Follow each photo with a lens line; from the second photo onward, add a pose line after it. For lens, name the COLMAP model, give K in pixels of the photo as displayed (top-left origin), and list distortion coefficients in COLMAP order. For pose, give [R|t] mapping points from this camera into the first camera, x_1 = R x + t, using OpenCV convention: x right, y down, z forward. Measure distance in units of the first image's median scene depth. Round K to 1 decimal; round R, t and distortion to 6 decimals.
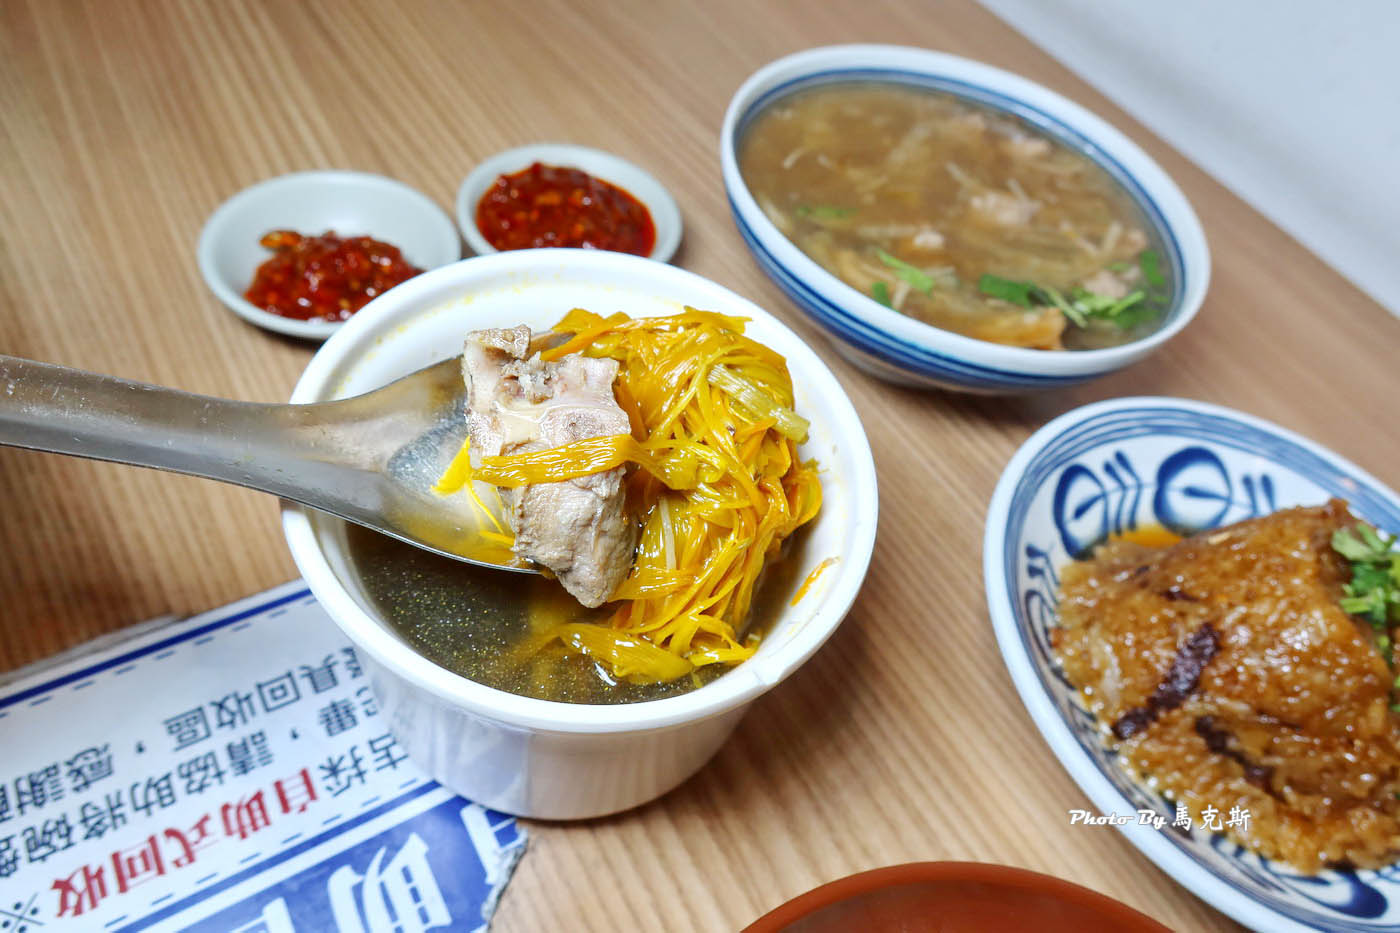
lens RADIAL K [[940.5, 0, 700.0], [0, 940.5, 466.5], [0, 0, 1]] dist [-0.019189, -0.000194]
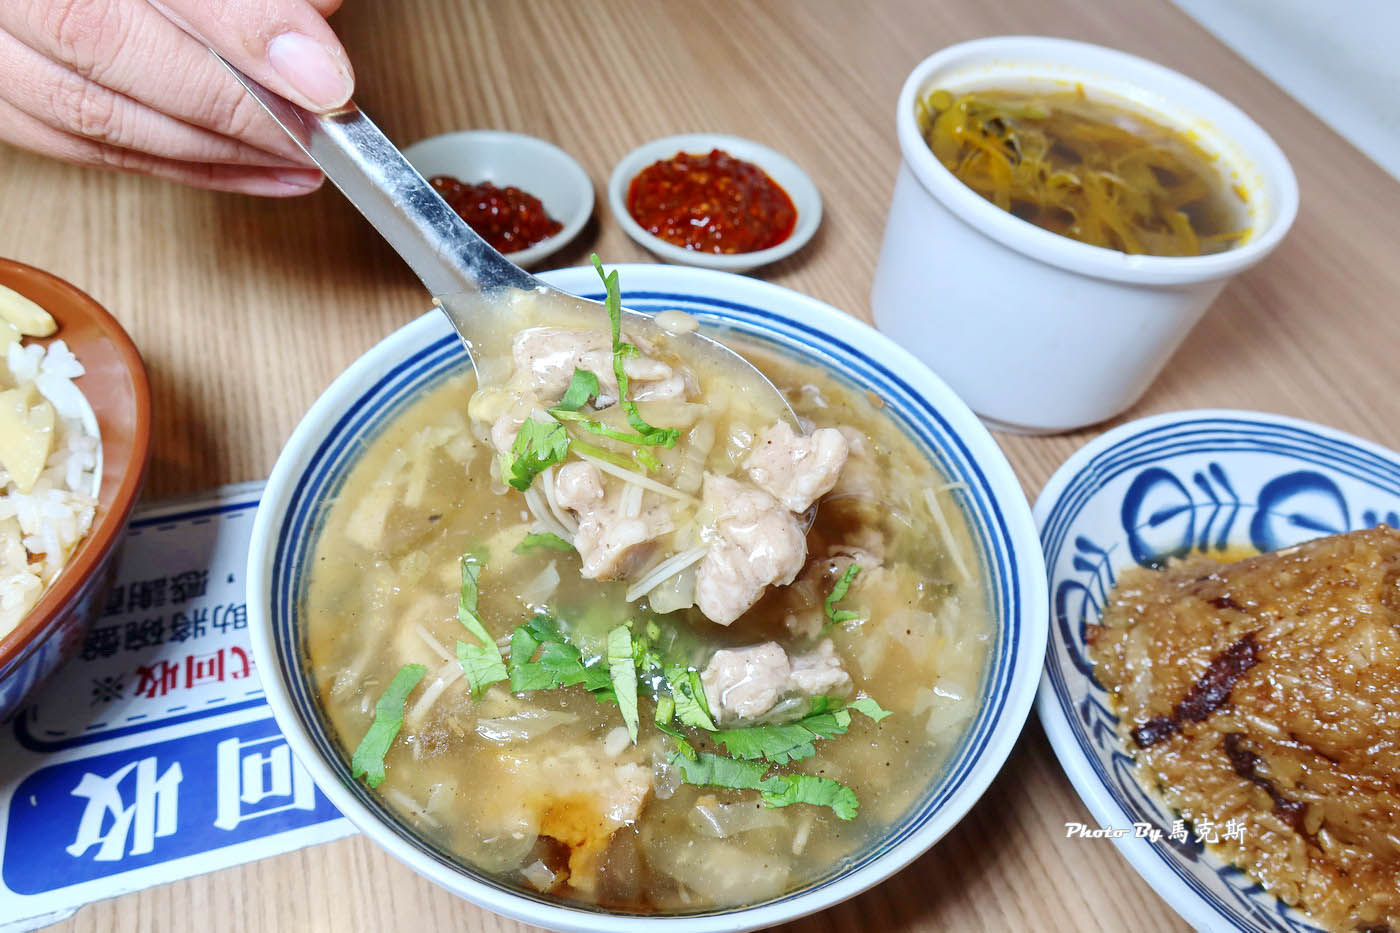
lens RADIAL K [[940.5, 0, 700.0], [0, 940.5, 466.5], [0, 0, 1]] dist [-0.019189, -0.000194]
pose [[0.965485, 0.133008, -0.223935, 0.199667], [-0.141618, 0.989660, -0.022764, 0.099865], [0.218592, 0.053692, 0.974338, -0.021133]]
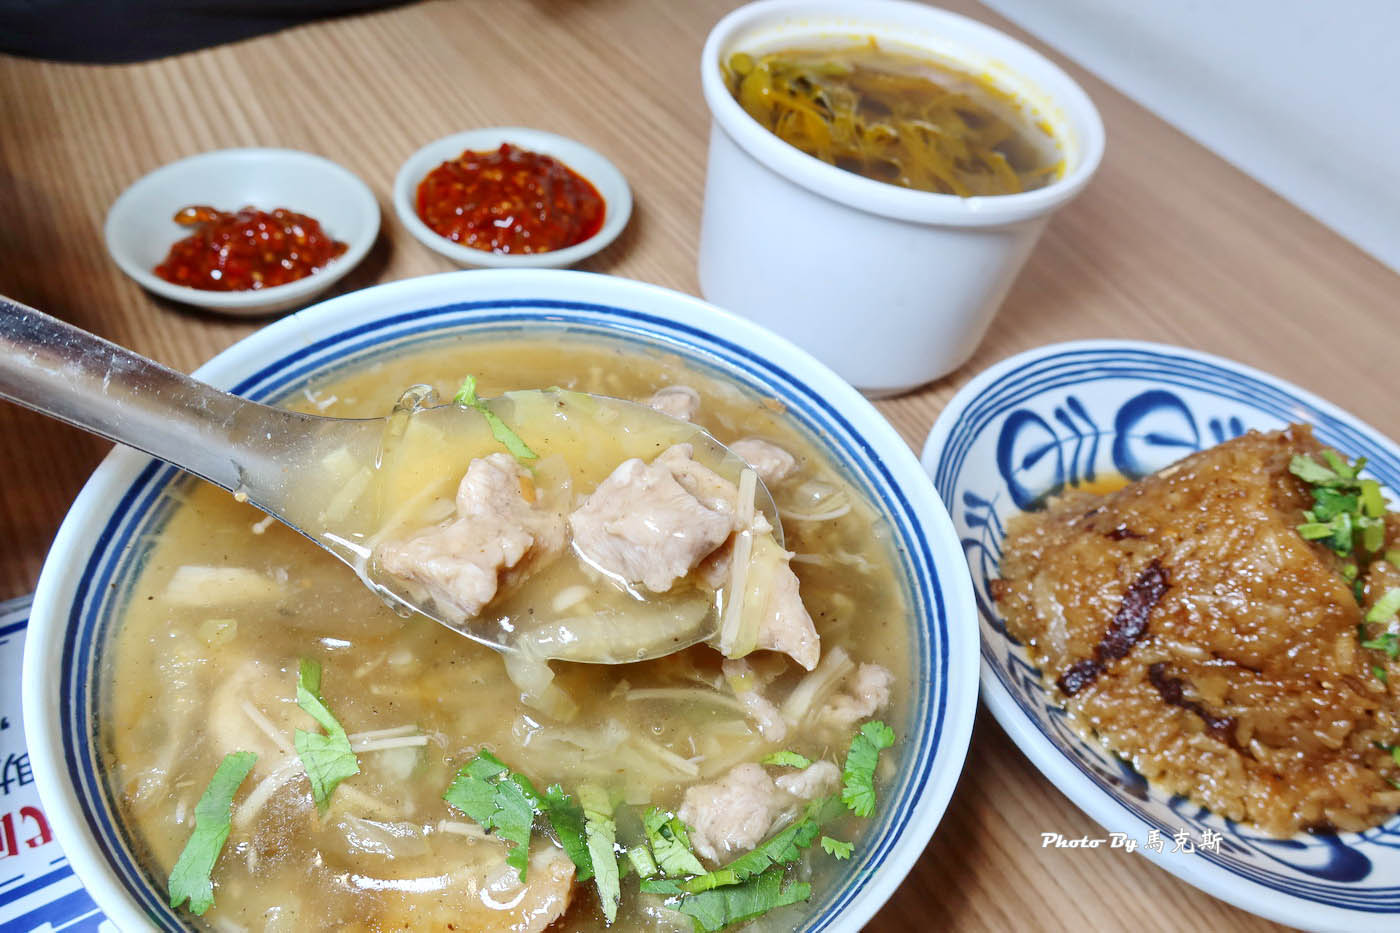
lens RADIAL K [[940.5, 0, 700.0], [0, 940.5, 466.5], [0, 0, 1]] dist [-0.019189, -0.000194]
pose [[0.998961, -0.033127, -0.031307, 0.130166], [0.032011, 0.998856, -0.035516, 0.092402], [0.032448, 0.034477, 0.998879, 0.073404]]
